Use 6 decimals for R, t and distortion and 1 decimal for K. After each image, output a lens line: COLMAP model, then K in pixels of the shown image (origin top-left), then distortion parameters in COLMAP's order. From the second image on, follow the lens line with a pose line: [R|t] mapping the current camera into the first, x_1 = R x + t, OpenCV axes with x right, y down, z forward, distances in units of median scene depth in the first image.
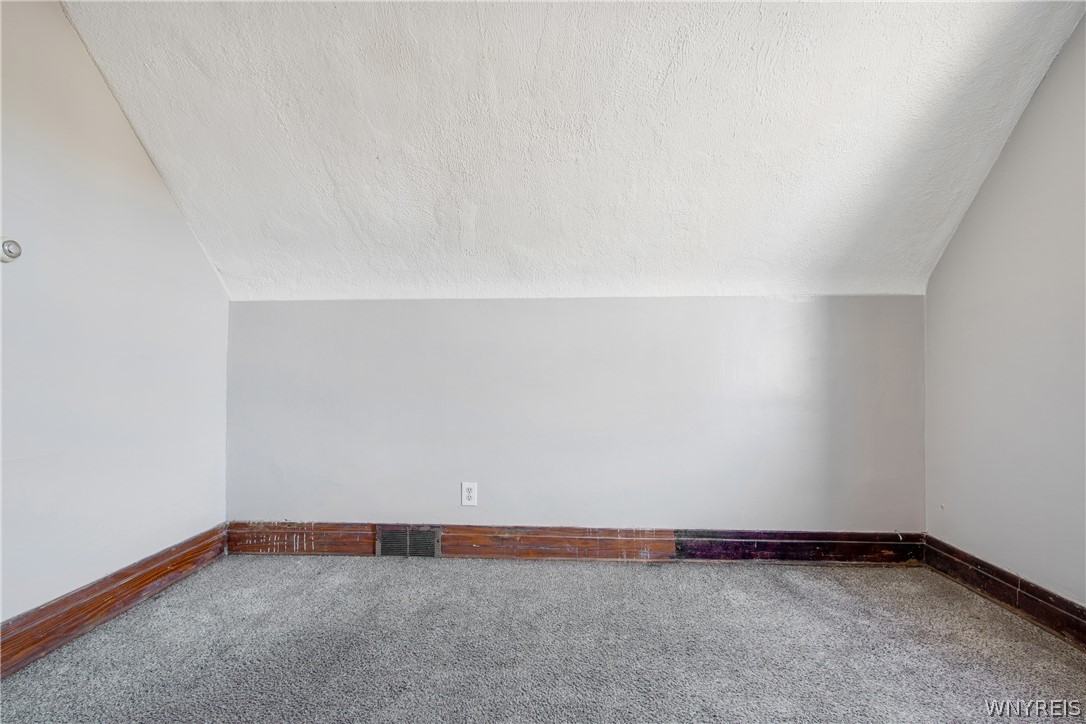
lens RADIAL K [[529.9, 0, 546.3], [0, 529.9, 382.4], [0, 0, 1]] dist [0.000040, -0.000214]
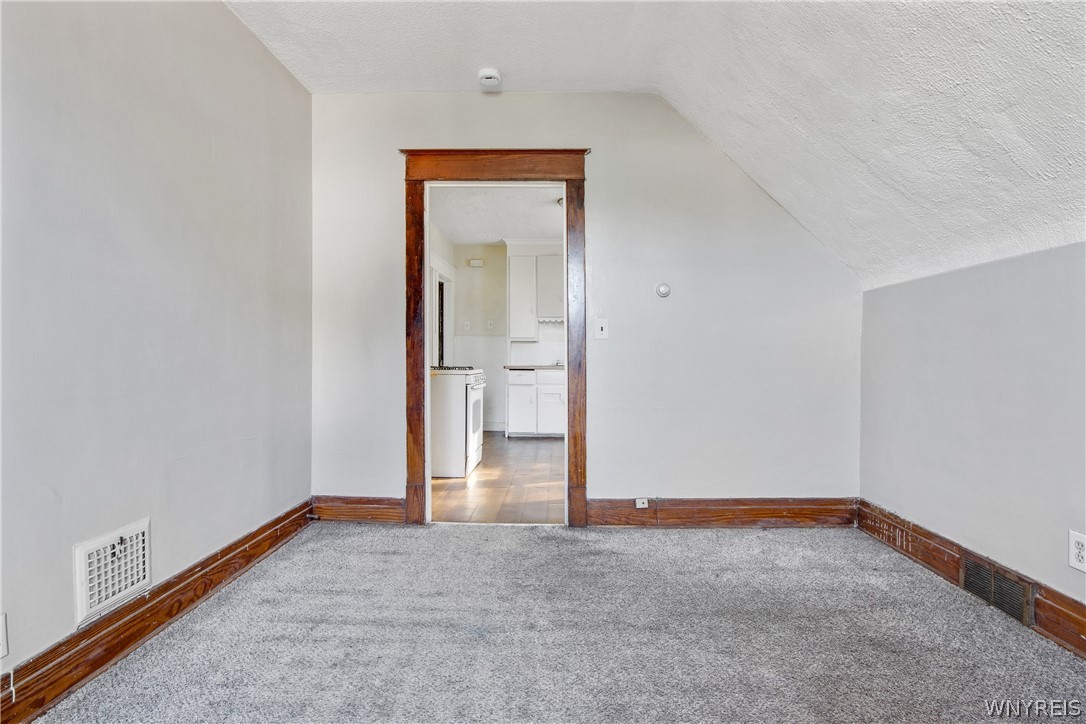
lens RADIAL K [[511.7, 0, 543.0], [0, 511.7, 362.0], [0, 0, 1]] dist [0.000659, 0.000232]
pose [[0.035618, 0.005727, -0.999349, 0.463520], [-0.023146, 0.999720, 0.004904, -0.002434], [0.999097, 0.022956, 0.035741, 0.359829]]
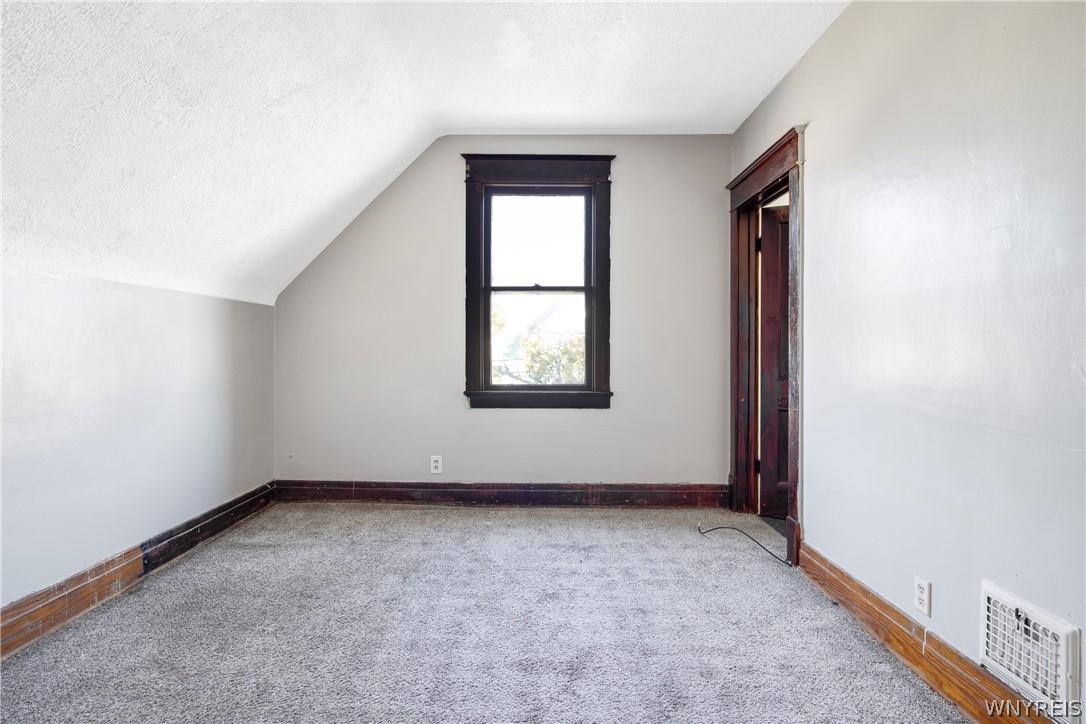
lens RADIAL K [[511.7, 0, 543.0], [0, 511.7, 362.0], [0, 0, 1]] dist [0.000659, 0.000232]
pose [[-0.027394, -0.018899, 0.999446, -0.626170], [0.021291, 0.999583, 0.019485, -0.030344], [-0.999398, 0.021813, -0.026980, 0.338745]]
